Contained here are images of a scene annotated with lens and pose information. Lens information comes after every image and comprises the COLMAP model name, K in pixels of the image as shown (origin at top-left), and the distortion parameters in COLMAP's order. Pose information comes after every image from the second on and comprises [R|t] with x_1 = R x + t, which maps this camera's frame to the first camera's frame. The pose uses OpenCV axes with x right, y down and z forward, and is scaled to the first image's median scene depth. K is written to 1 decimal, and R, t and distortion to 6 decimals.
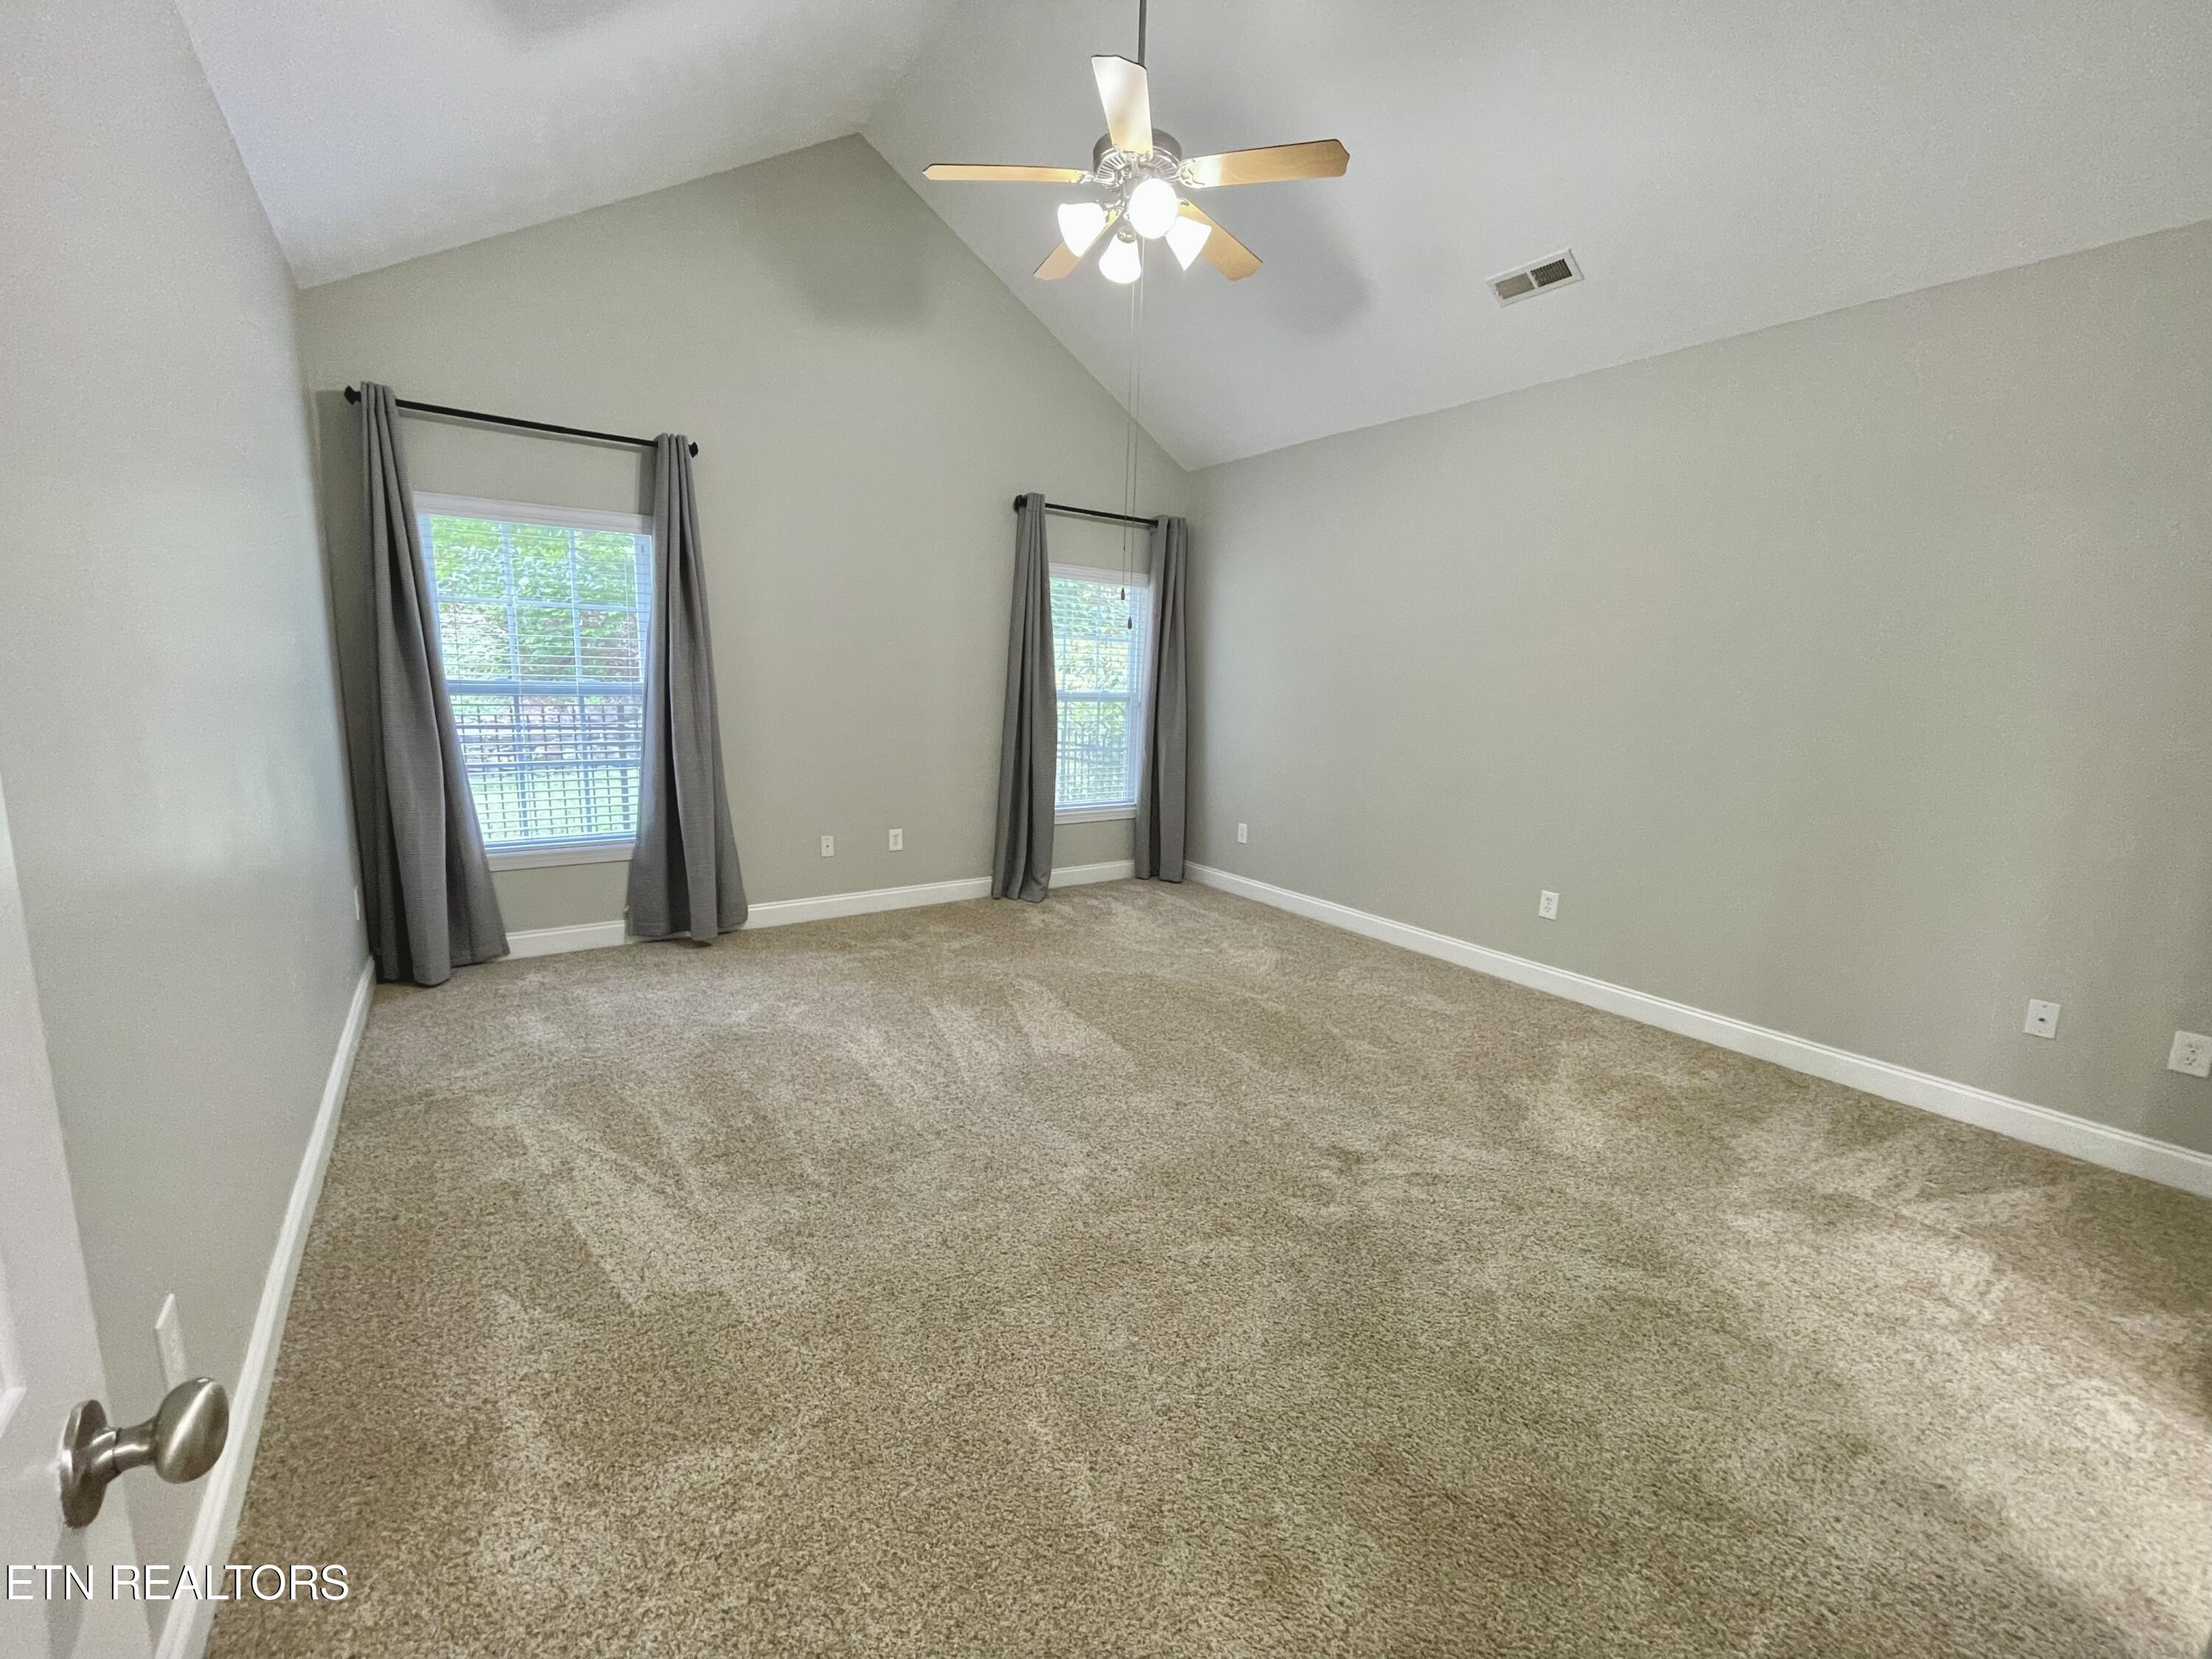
lens RADIAL K [[909.2, 0, 1106.8], [0, 909.2, 821.9], [0, 0, 1]] dist [-0.003916, 0.000114]
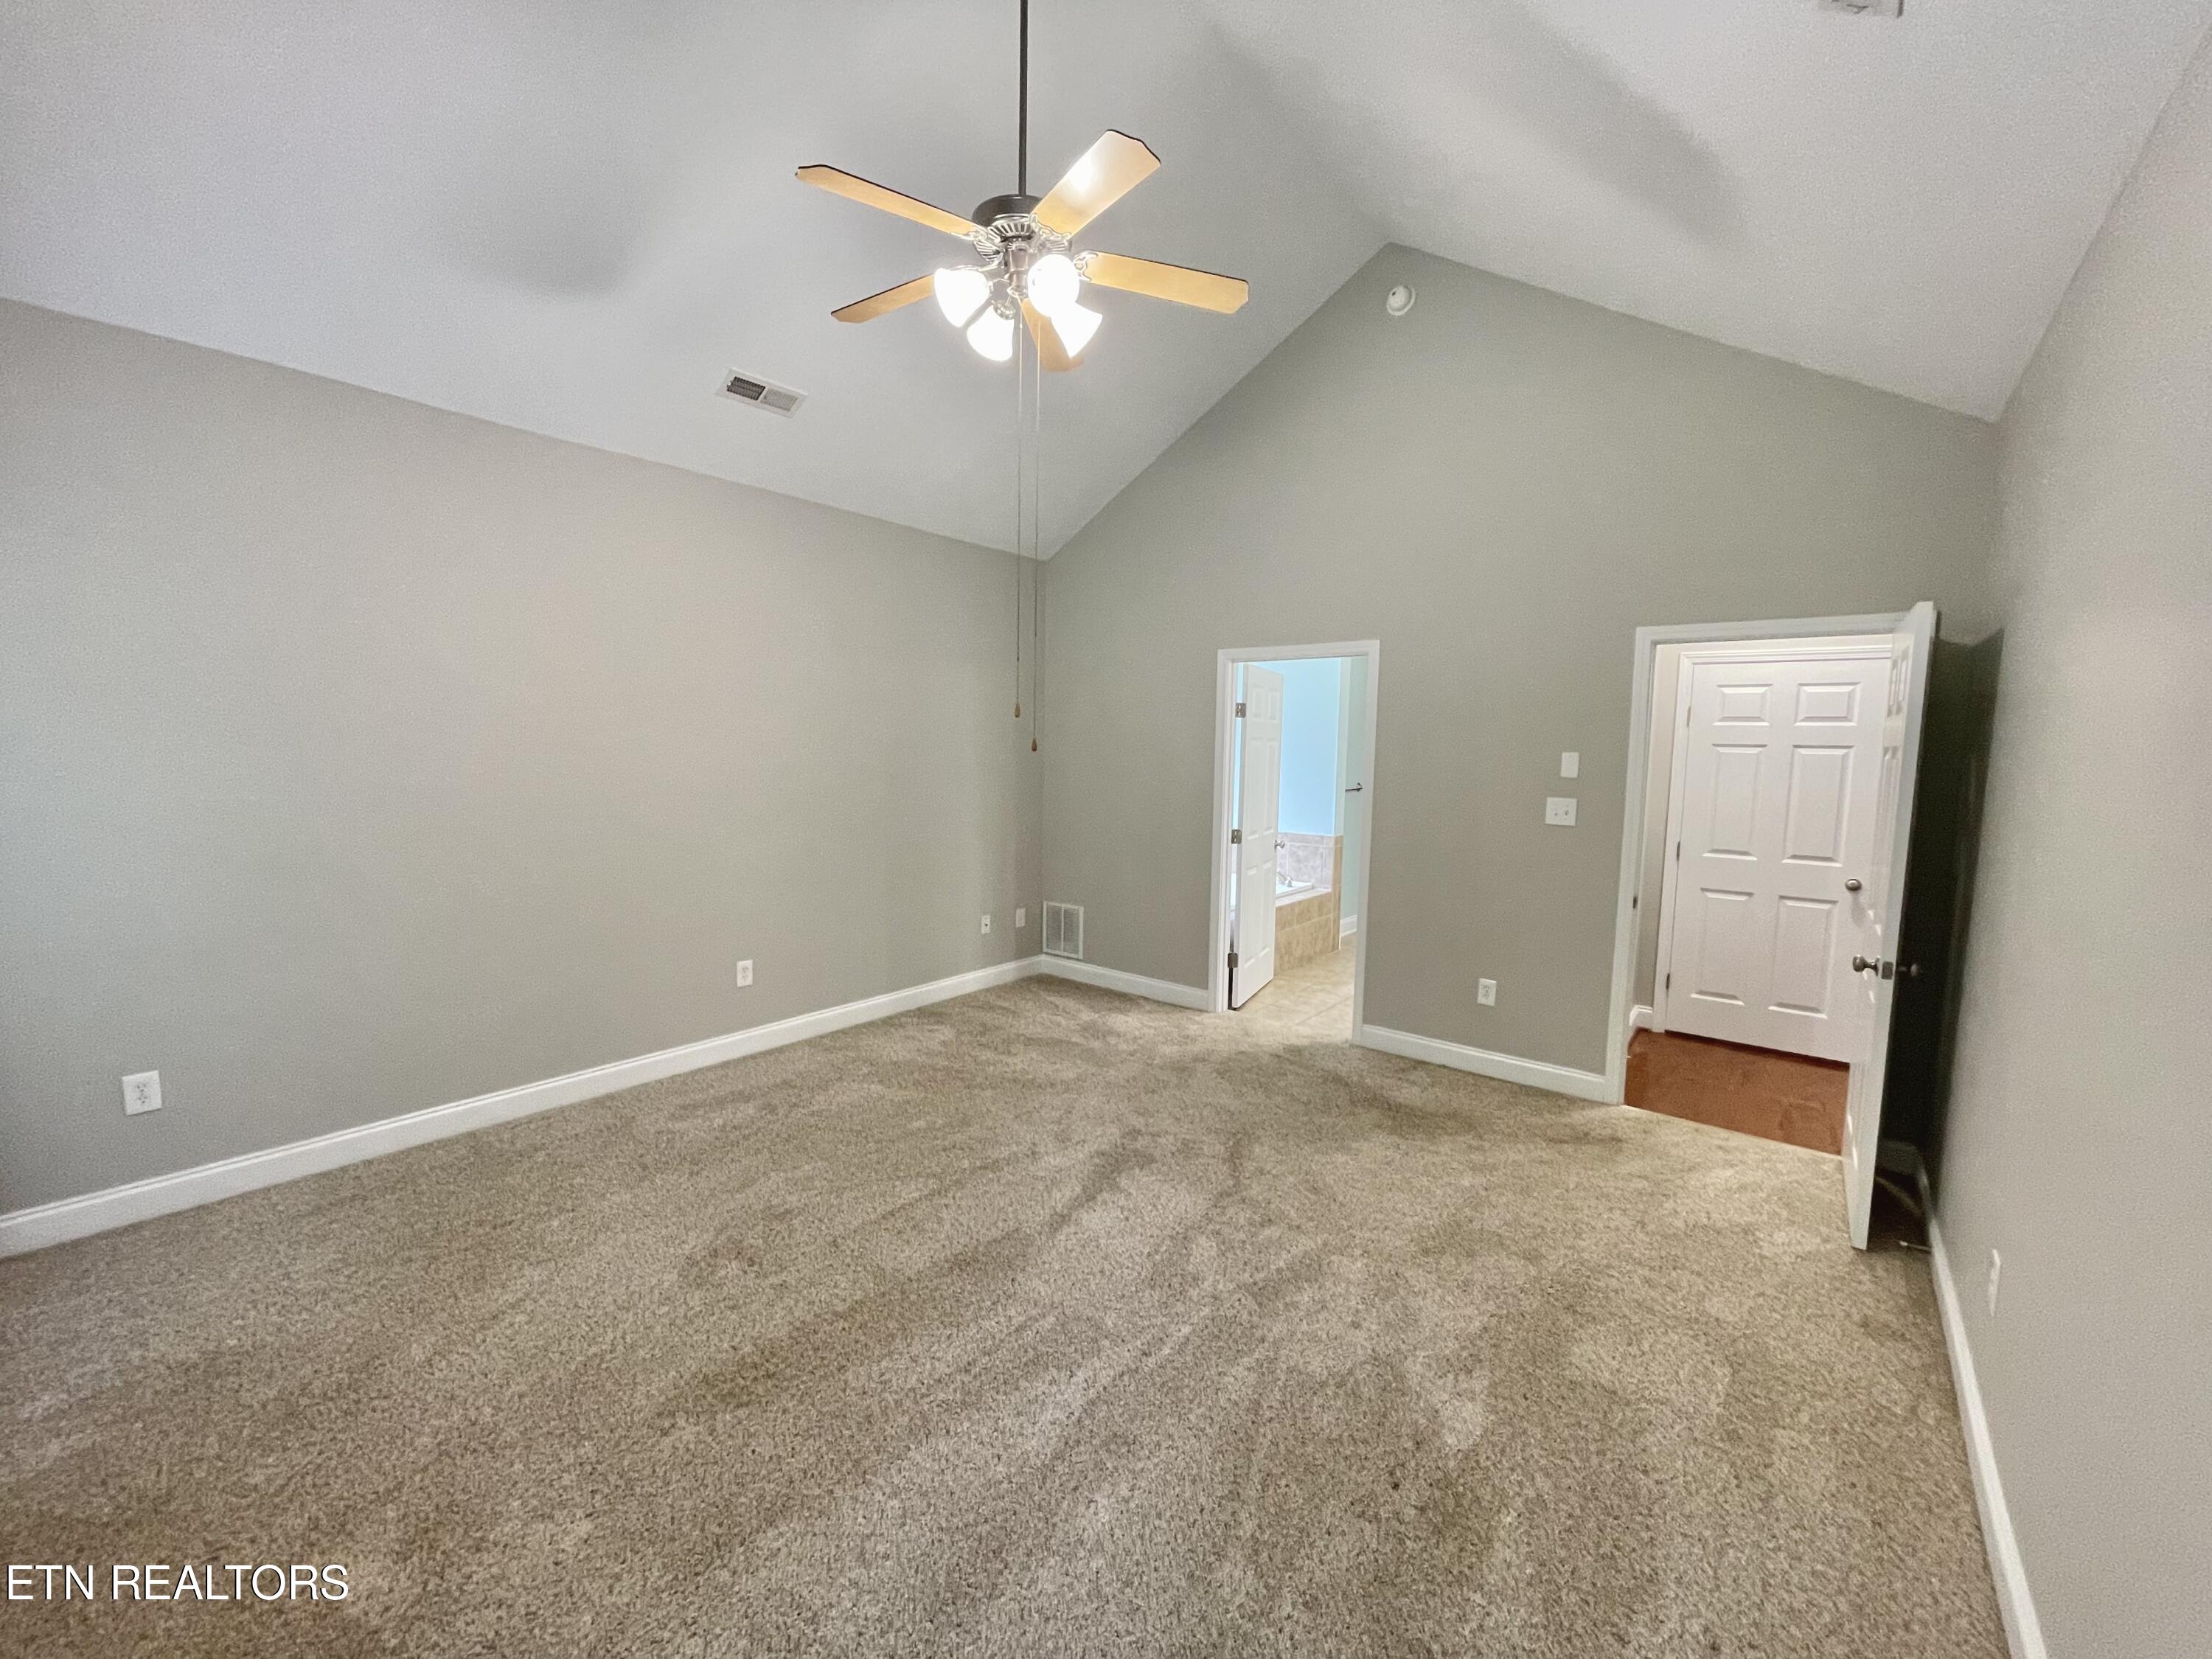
lens RADIAL K [[909.2, 0, 1105.4], [0, 909.2, 825.7], [0, 0, 1]] dist [-0.003916, 0.000114]
pose [[-0.302618, -0.131038, 0.944061, -0.987687], [0.113435, 0.978512, 0.172182, -0.338483], [-0.946338, 0.159195, -0.281251, 1.394342]]
